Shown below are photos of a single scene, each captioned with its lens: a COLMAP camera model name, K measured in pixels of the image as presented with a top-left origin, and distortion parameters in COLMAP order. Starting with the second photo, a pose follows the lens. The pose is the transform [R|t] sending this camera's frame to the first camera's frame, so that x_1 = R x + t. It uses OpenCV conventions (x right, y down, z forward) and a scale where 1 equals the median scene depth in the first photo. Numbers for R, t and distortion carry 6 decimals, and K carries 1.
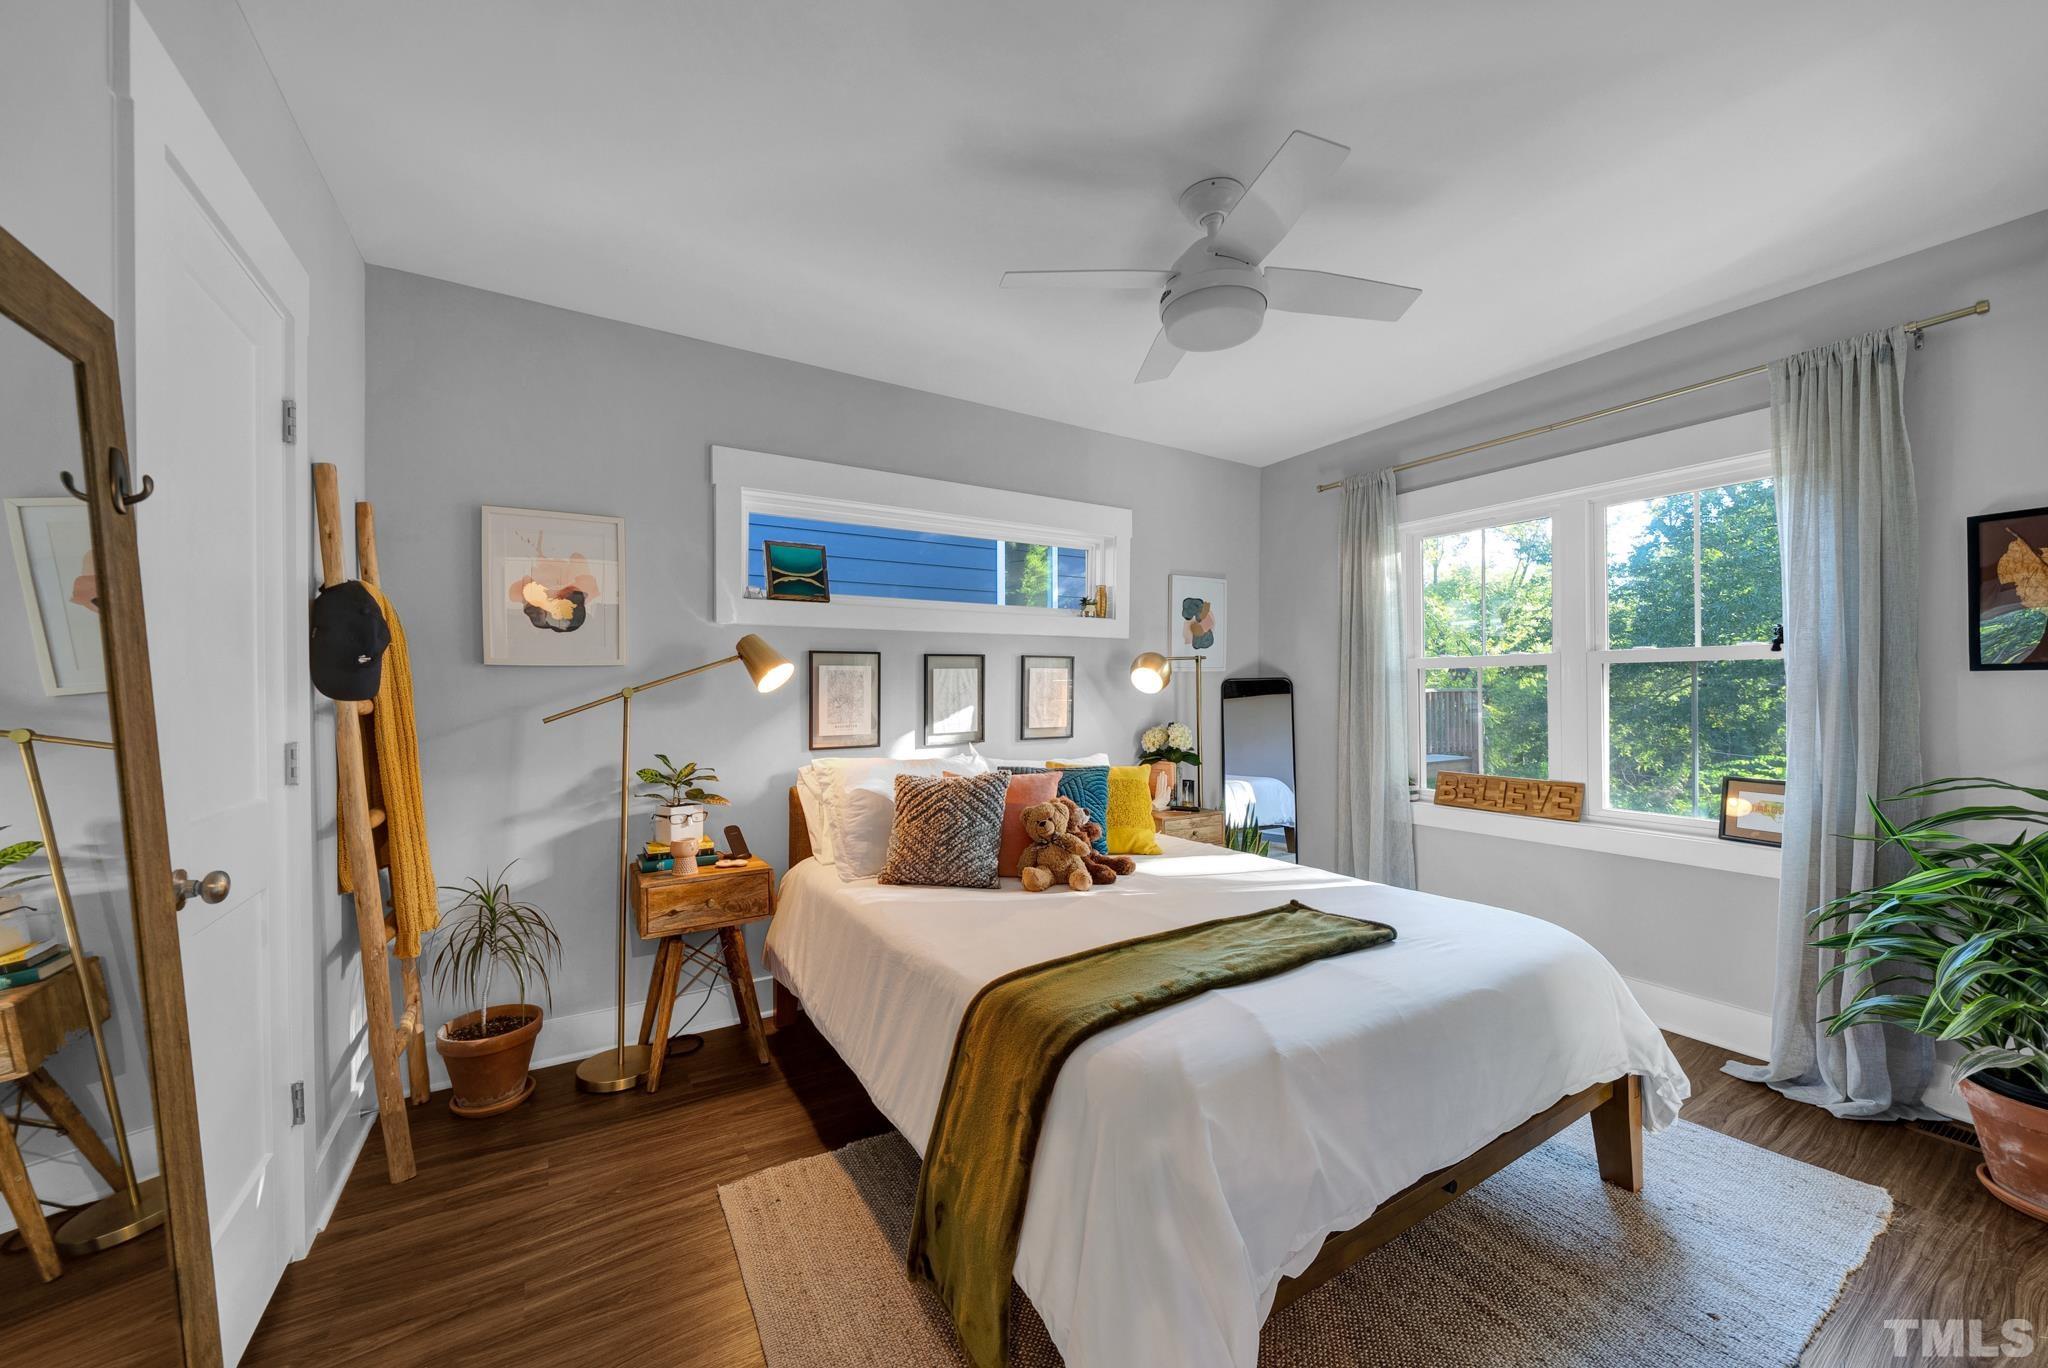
lens RADIAL K [[760.5, 0, 1028.9], [0, 760.5, 683.5], [0, 0, 1]] dist [-0.008891, -0.000069]
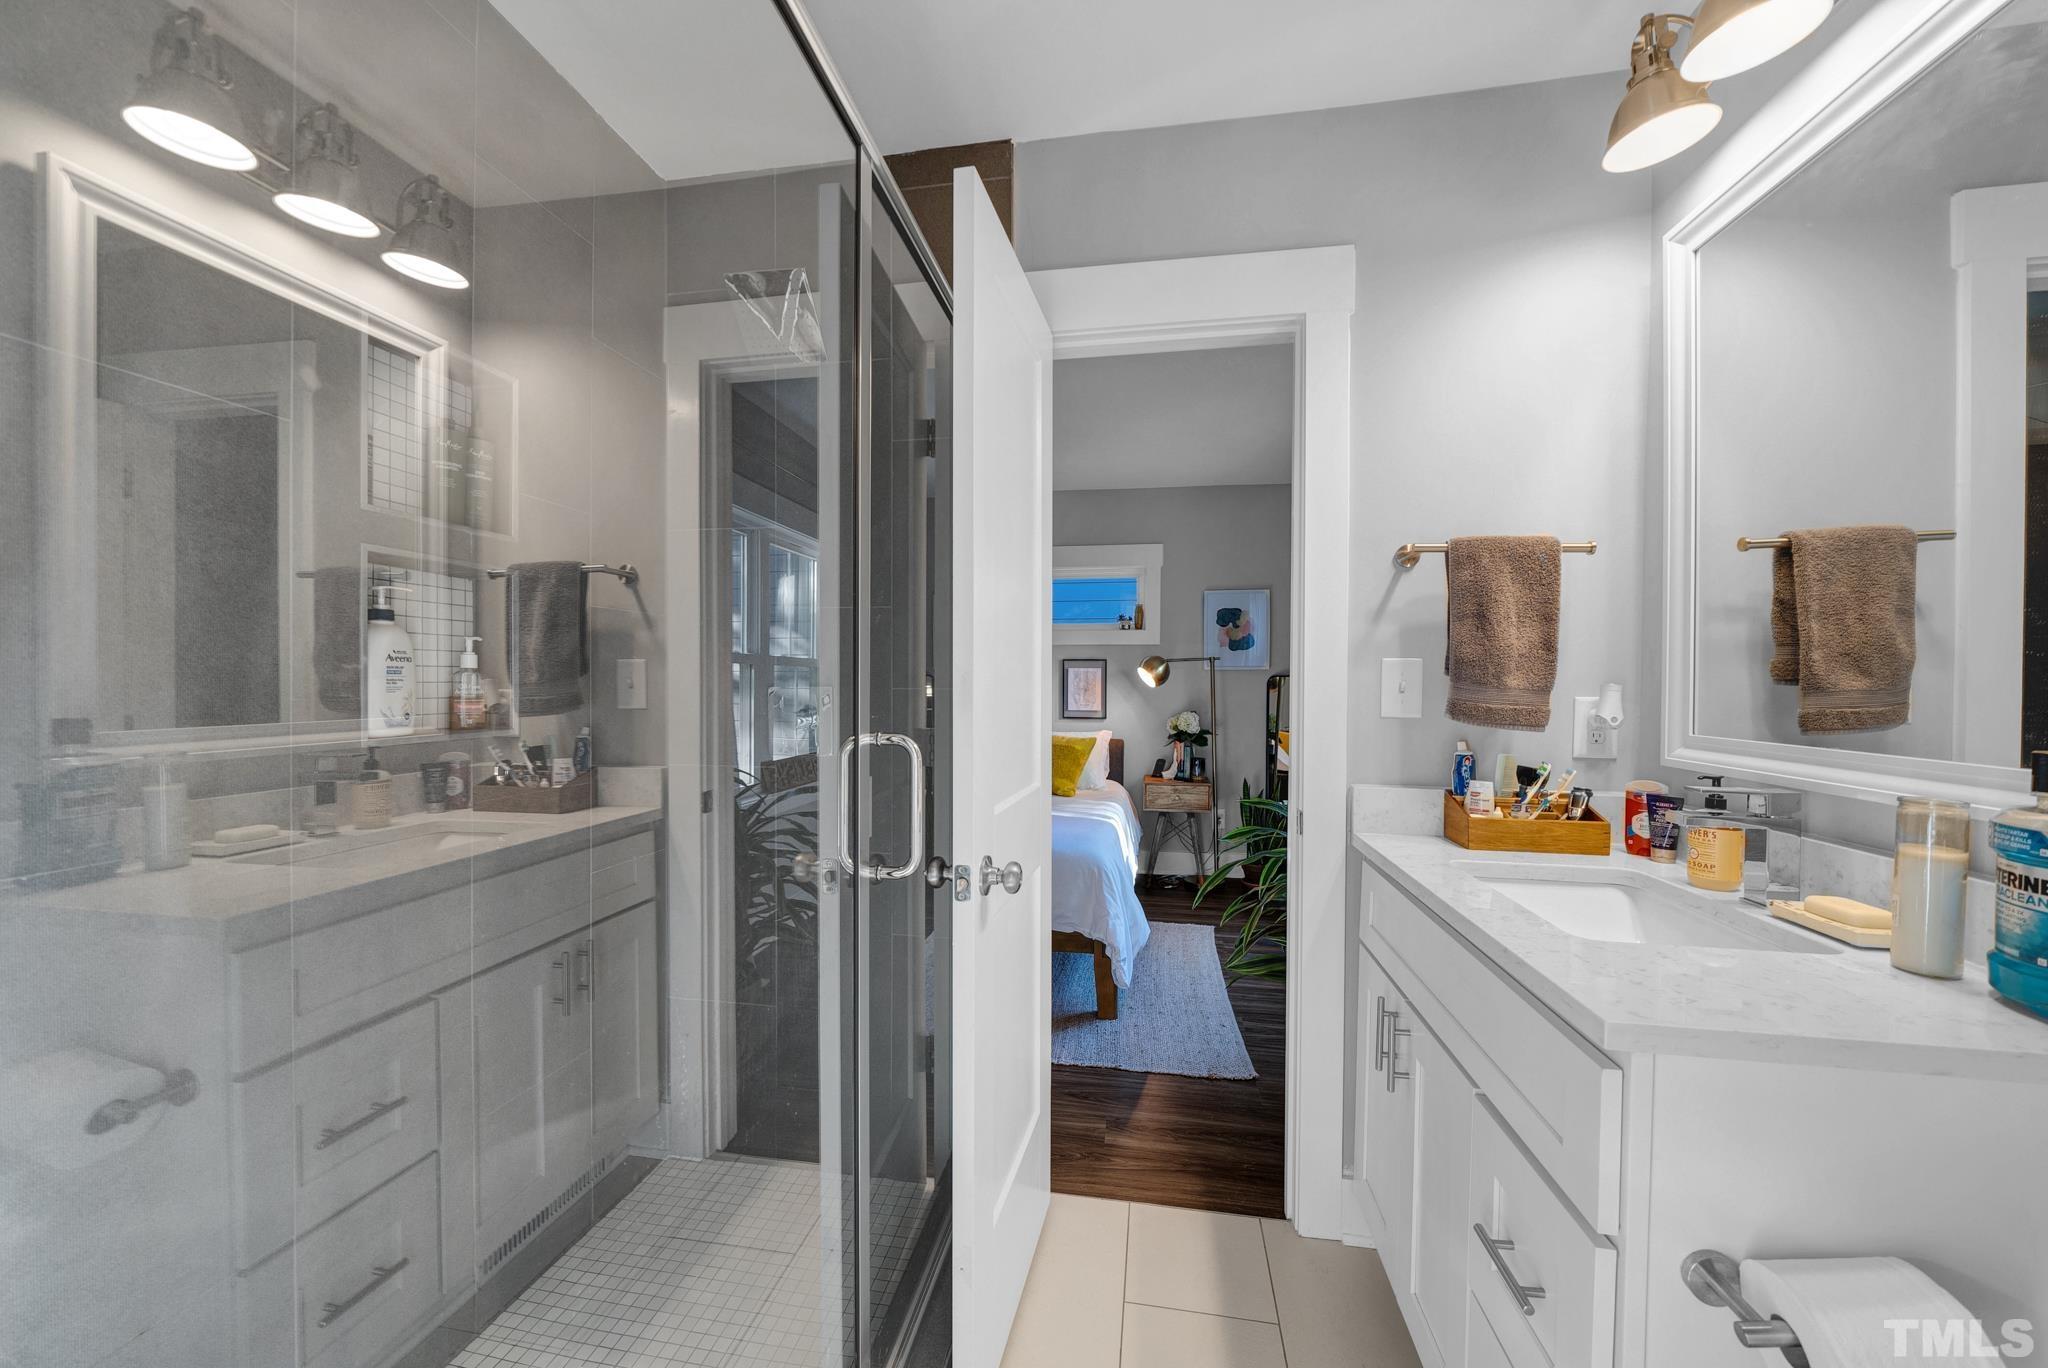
lens RADIAL K [[760.5, 0, 1025.9], [0, 760.5, 687.5], [0, 0, 1]] dist [-0.008891, -0.000069]
pose [[0.758326, 0.010717, -0.651788, 0.924858], [-0.008194, 0.999943, 0.006907, 0.007474], [0.651824, 0.000103, 0.758370, -0.137828]]
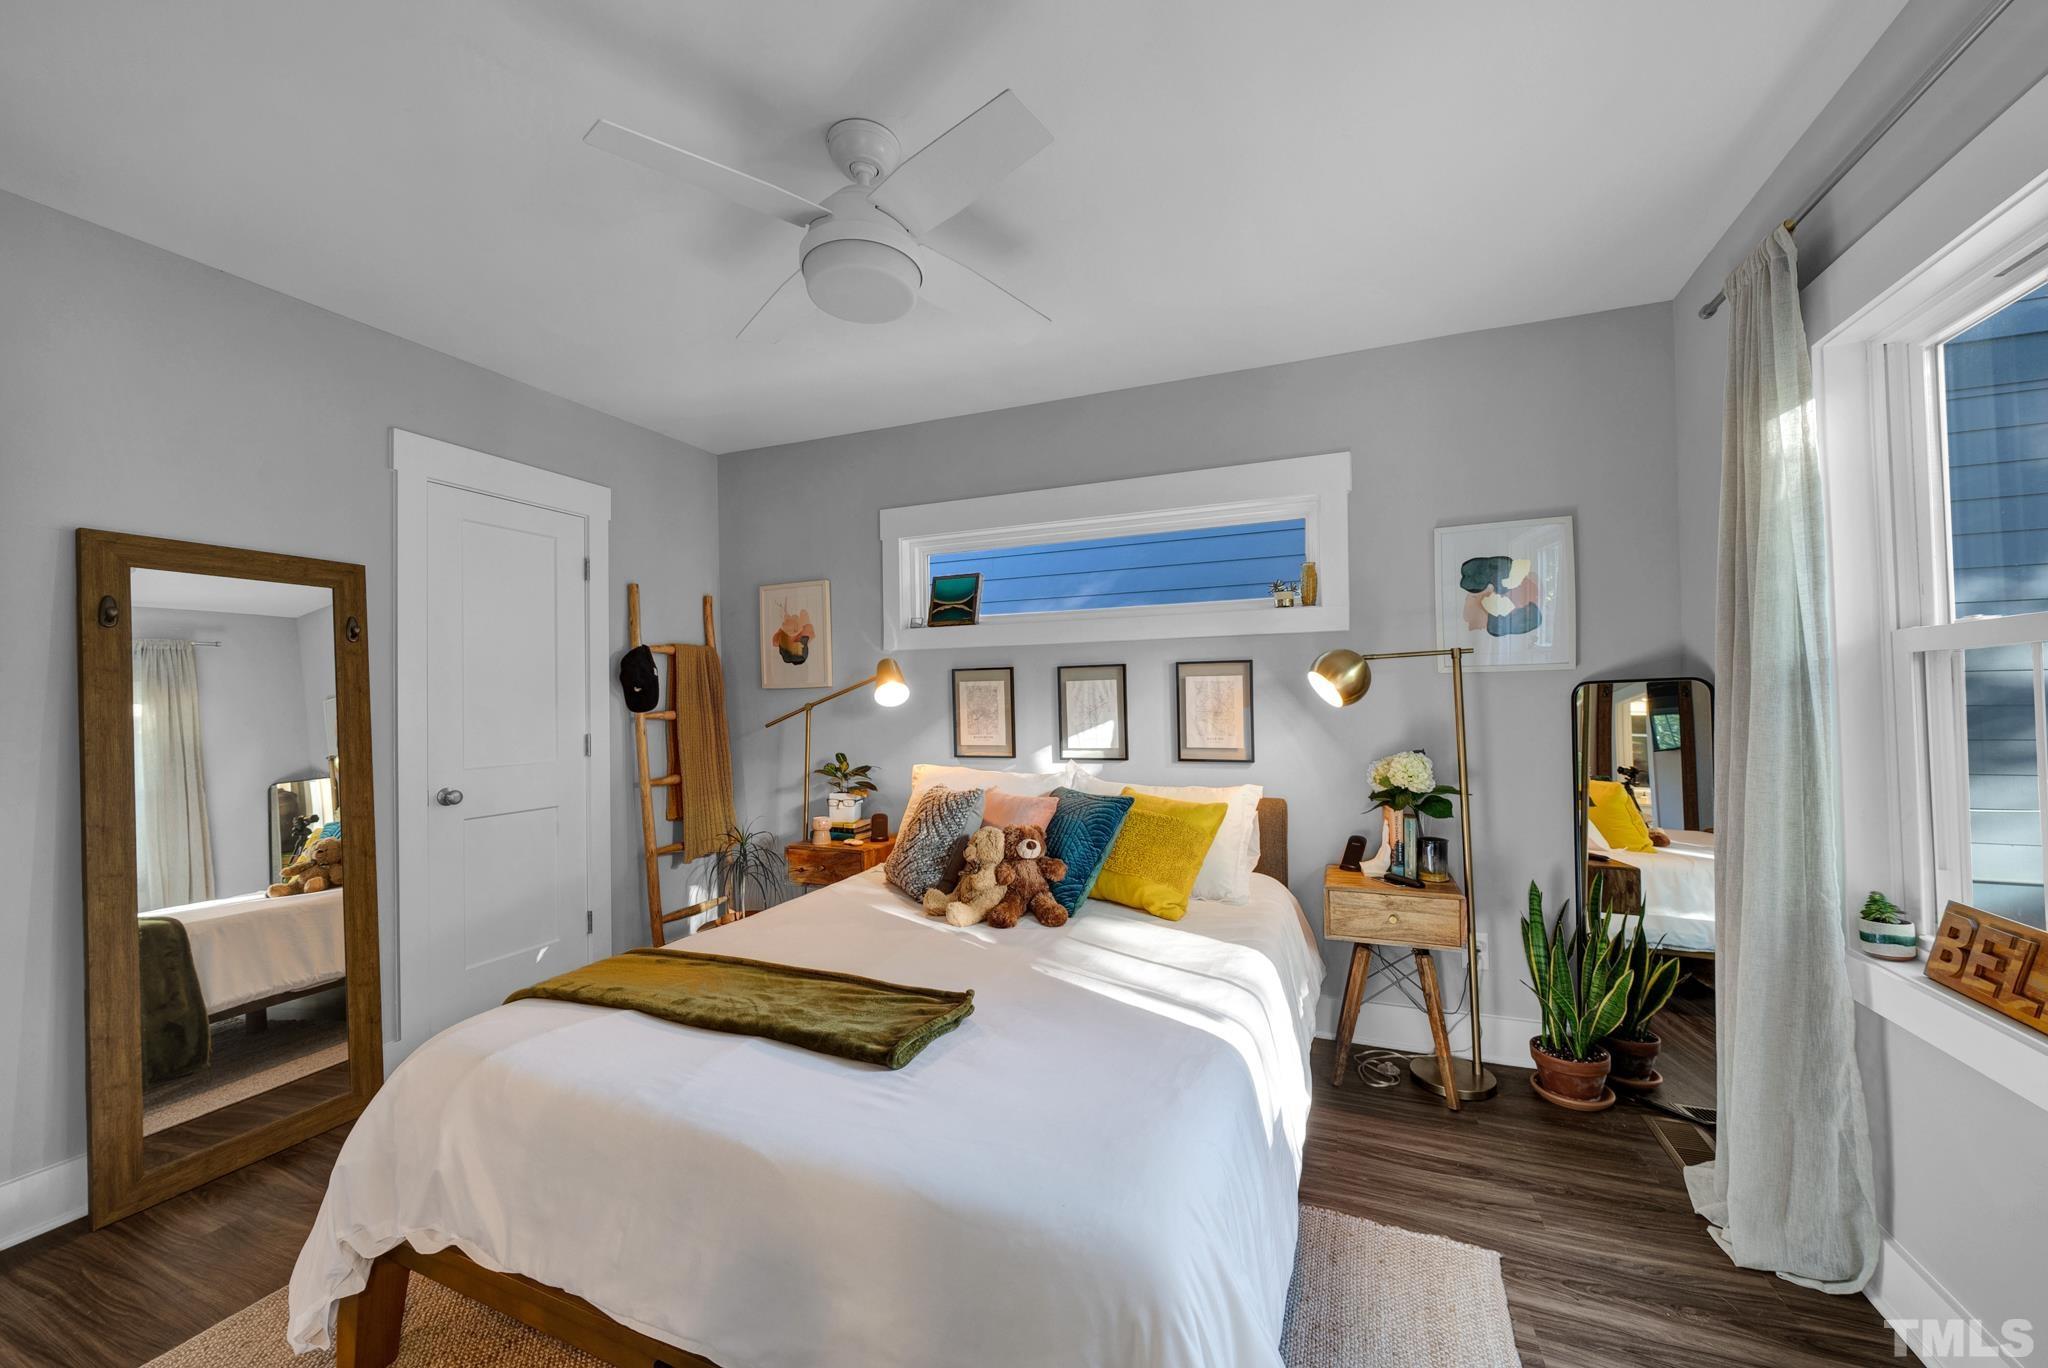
lens RADIAL K [[760.5, 0, 1019.4], [0, 760.5, 687.6], [0, 0, 1]] dist [-0.008891, -0.000069]
pose [[0.581479, -0.016089, -0.813402, 0.619913], [0.015664, 0.999841, -0.008579, -0.003896], [0.813411, -0.007753, 0.581638, 0.380419]]
